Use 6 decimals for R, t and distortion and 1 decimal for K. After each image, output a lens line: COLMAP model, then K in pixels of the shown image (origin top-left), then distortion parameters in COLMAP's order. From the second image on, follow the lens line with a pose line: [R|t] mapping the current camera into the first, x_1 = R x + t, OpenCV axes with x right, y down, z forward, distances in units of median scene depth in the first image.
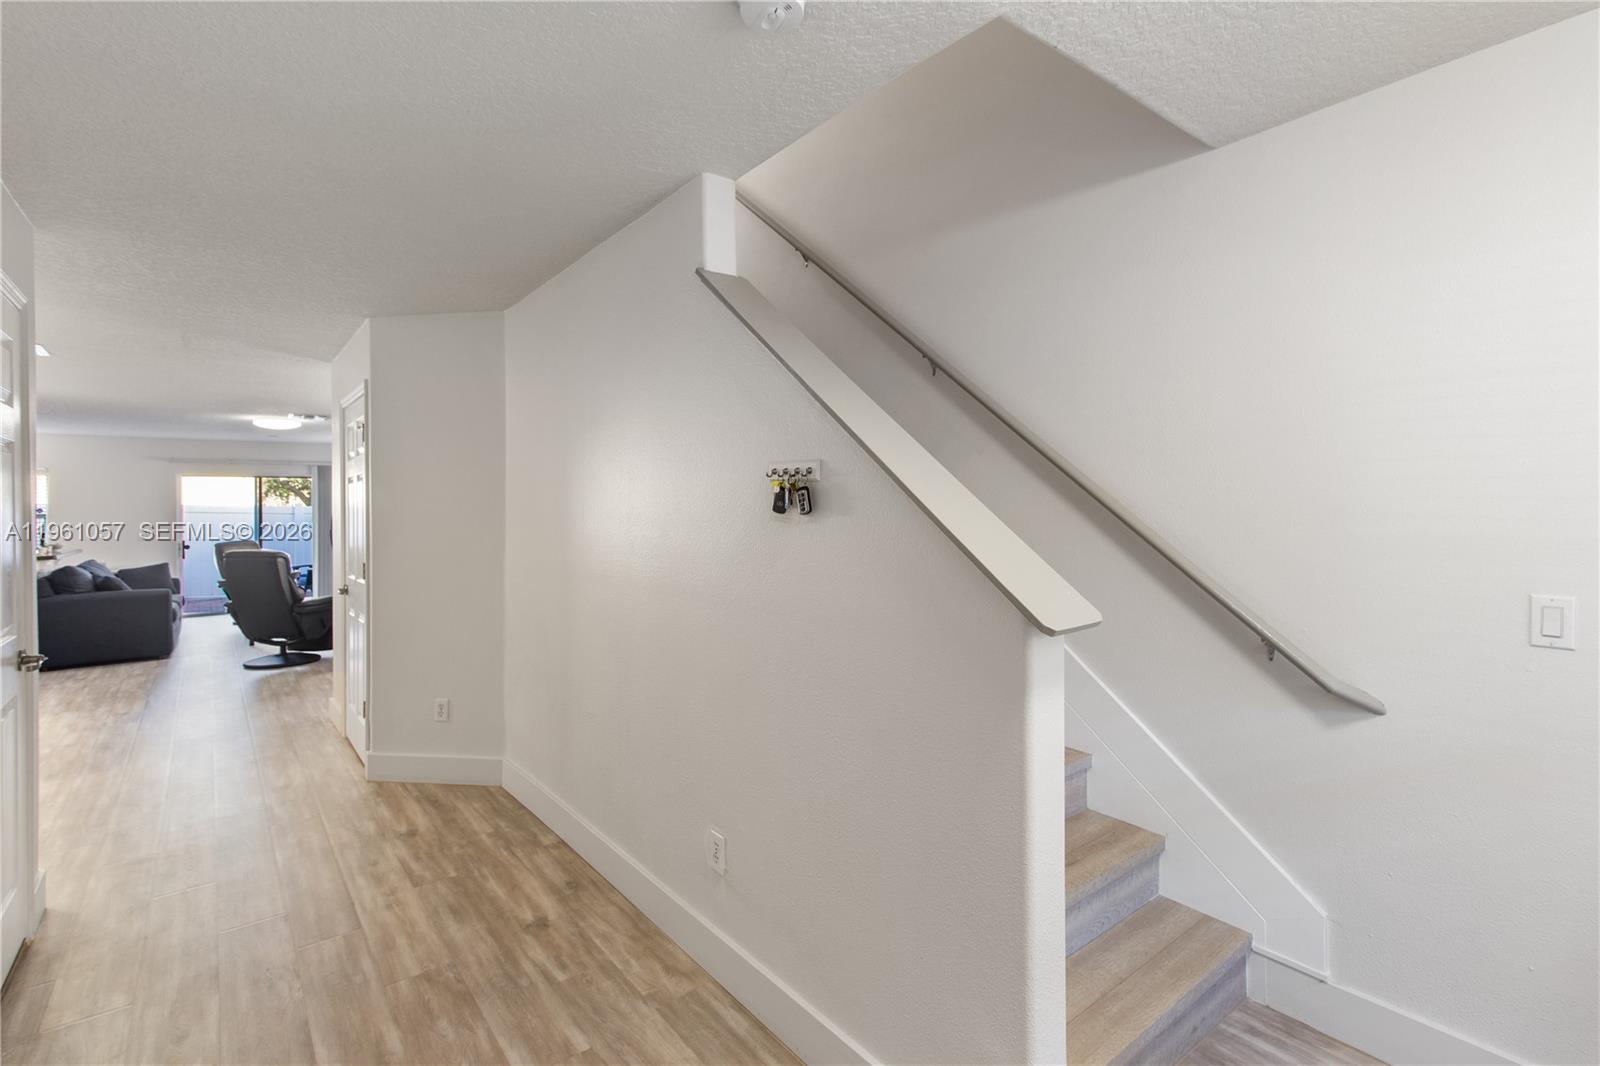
lens RADIAL K [[748.2, 0, 787.9], [0, 748.2, 528.1], [0, 0, 1]] dist [0.000755, 0.001092]
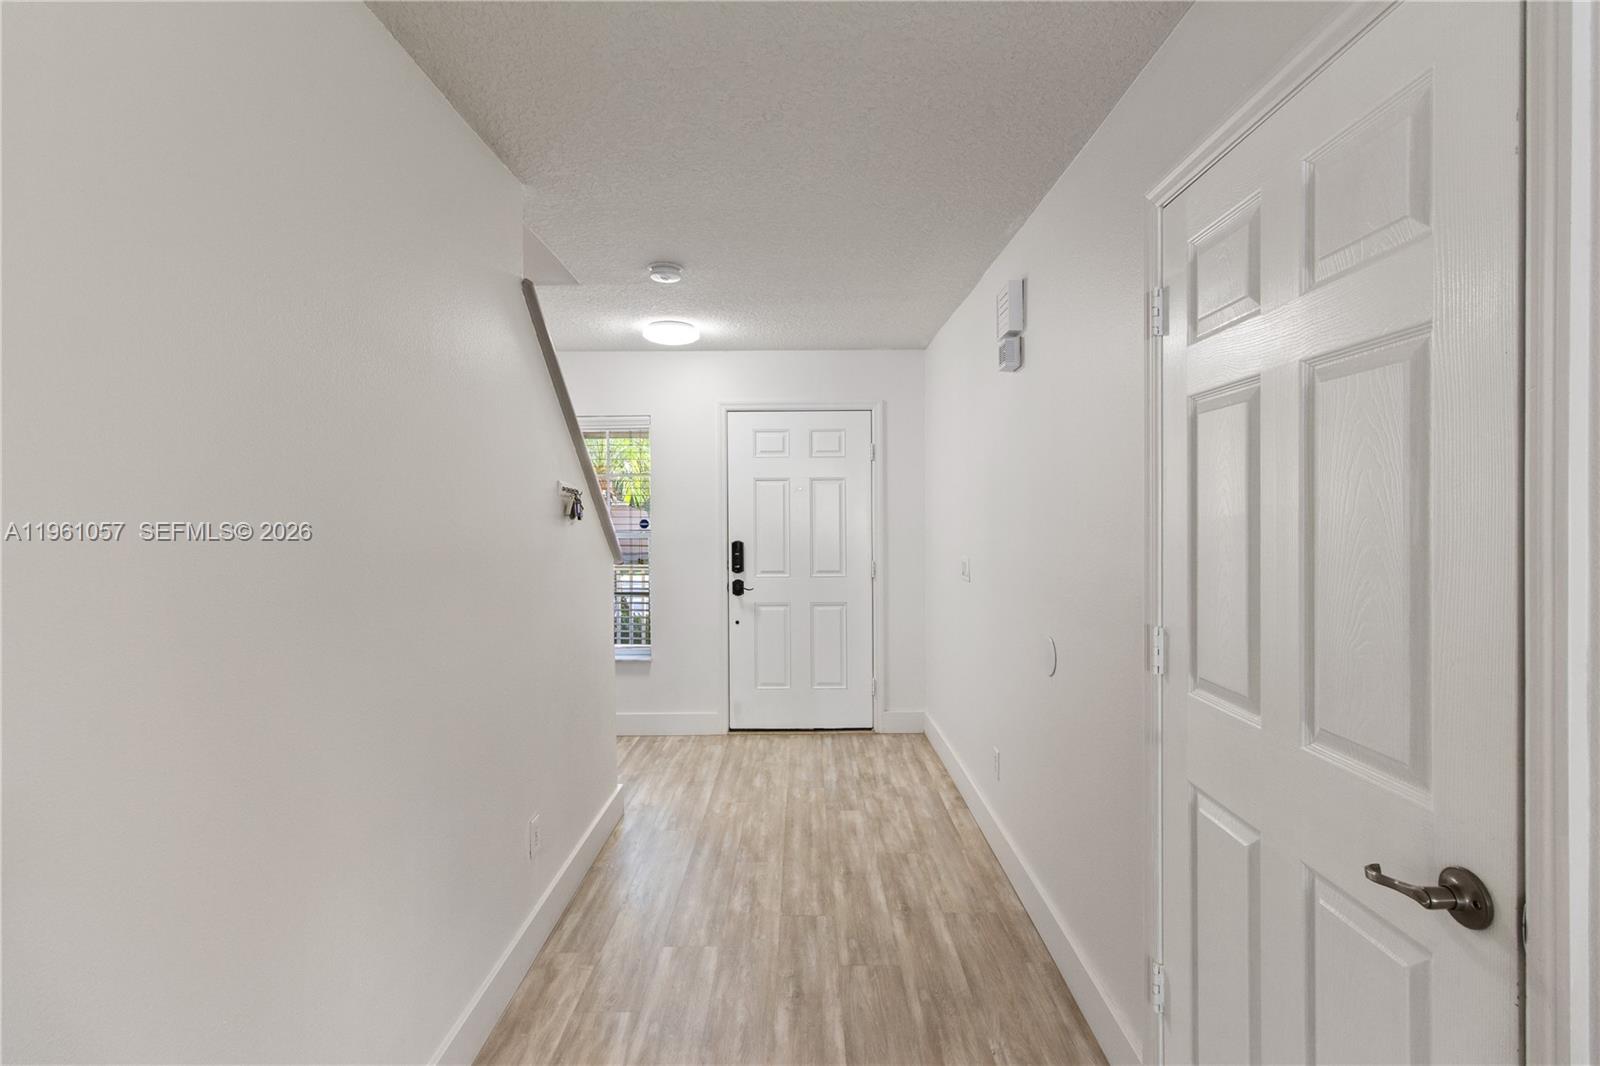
lens RADIAL K [[748.2, 0, 797.9], [0, 748.2, 528.1], [0, 0, 1]] dist [0.000755, 0.001092]
pose [[-0.792060, 0.001931, 0.610440, -1.108654], [0.021604, 0.999457, 0.024870, -0.040200], [-0.610060, 0.032886, -0.791672, 1.674738]]
